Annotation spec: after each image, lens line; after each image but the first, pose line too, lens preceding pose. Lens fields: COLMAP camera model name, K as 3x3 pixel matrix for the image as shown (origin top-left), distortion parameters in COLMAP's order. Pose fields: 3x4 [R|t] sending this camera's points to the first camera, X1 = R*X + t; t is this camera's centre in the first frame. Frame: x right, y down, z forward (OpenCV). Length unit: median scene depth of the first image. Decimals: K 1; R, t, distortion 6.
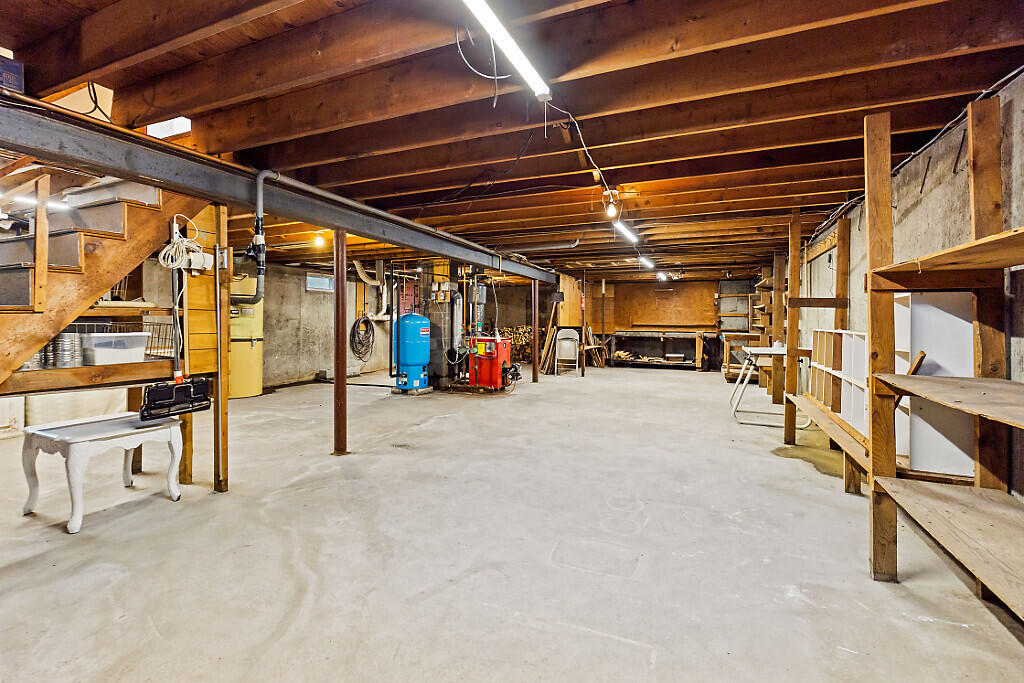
lens RADIAL K [[469.1, 0, 508.7], [0, 469.1, 333.0], [0, 0, 1]] dist [-0.001975, -0.000161]
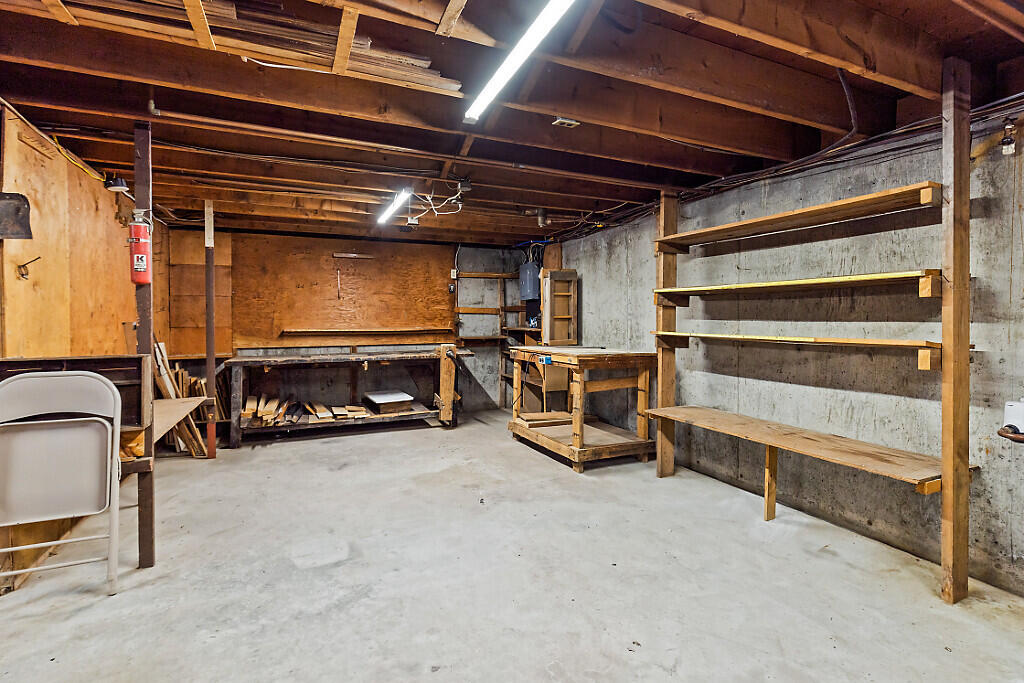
lens RADIAL K [[475.2, 0, 506.5], [0, 475.2, 319.3], [0, 0, 1]] dist [0.001180, -0.000016]
pose [[0.674324, -0.007890, 0.738393, 0.087741], [0.026306, 0.999565, -0.013343, -0.019790], [-0.737967, 0.028422, 0.674239, 0.591258]]
